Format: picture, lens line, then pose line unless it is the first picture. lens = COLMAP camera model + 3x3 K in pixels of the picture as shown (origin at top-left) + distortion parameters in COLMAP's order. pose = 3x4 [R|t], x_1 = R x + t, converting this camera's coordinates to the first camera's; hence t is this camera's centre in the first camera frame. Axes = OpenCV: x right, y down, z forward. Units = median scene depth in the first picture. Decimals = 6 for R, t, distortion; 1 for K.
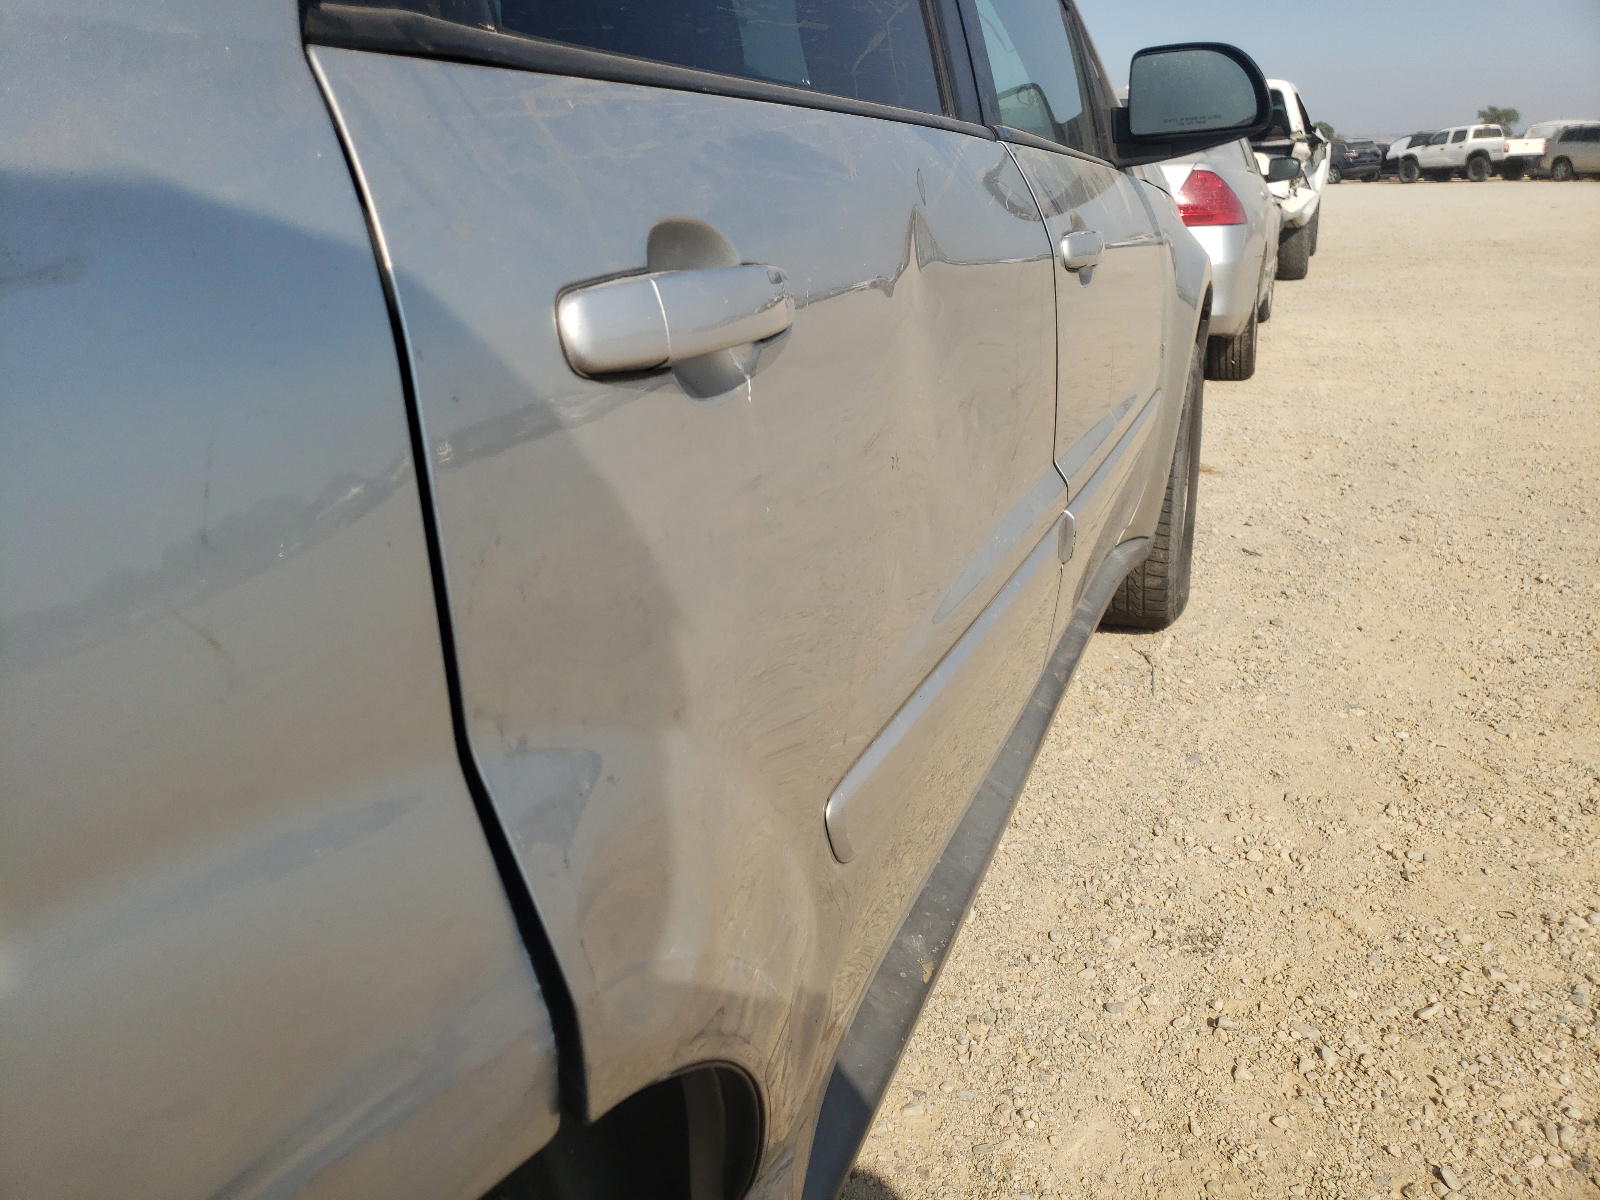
lens RADIAL K [[1195.8, 0, 800.0], [0, 1195.8, 600.0], [0, 0, 1]] dist [-0.002707, -0.001954]
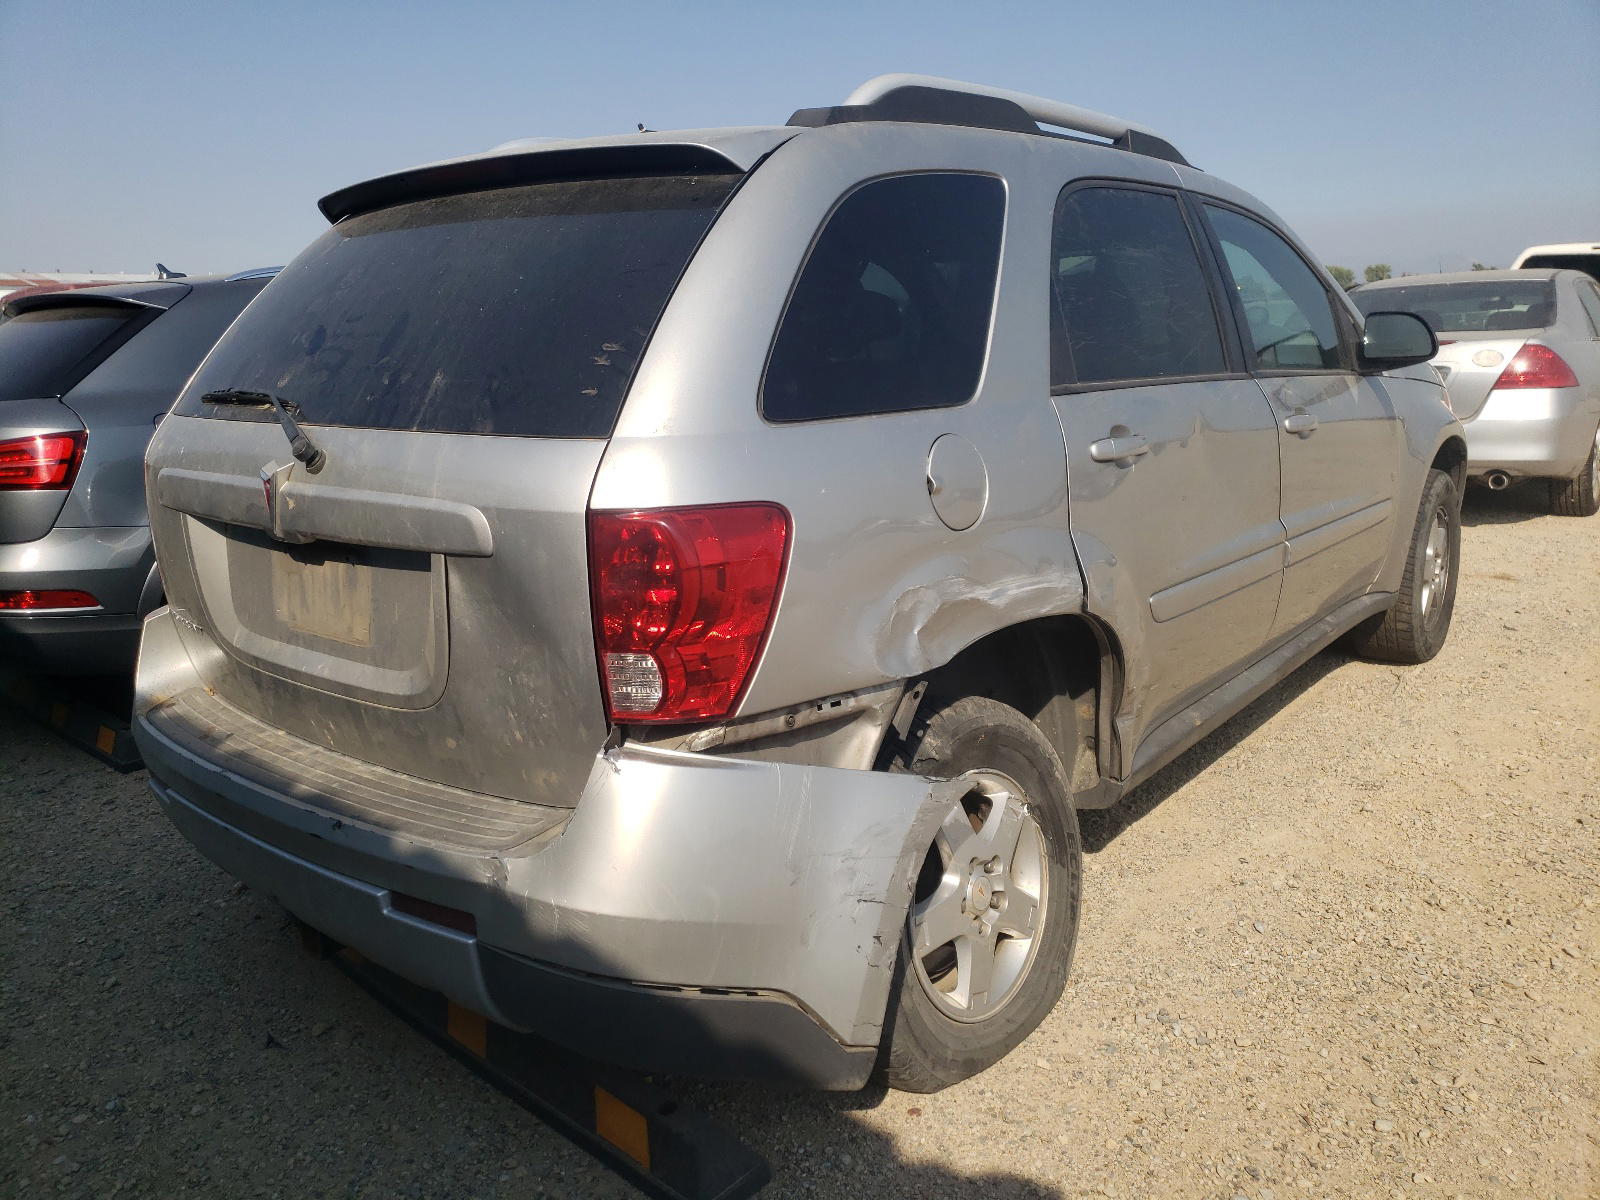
lens RADIAL K [[1195.8, 0, 800.0], [0, 1195.8, 600.0], [0, 0, 1]] dist [-0.002707, -0.001954]
pose [[0.947916, 0.060172, -0.312784, 0.052295], [-0.093922, 0.991135, -0.093967, 0.221058], [0.304357, 0.118450, 0.945165, -0.908649]]
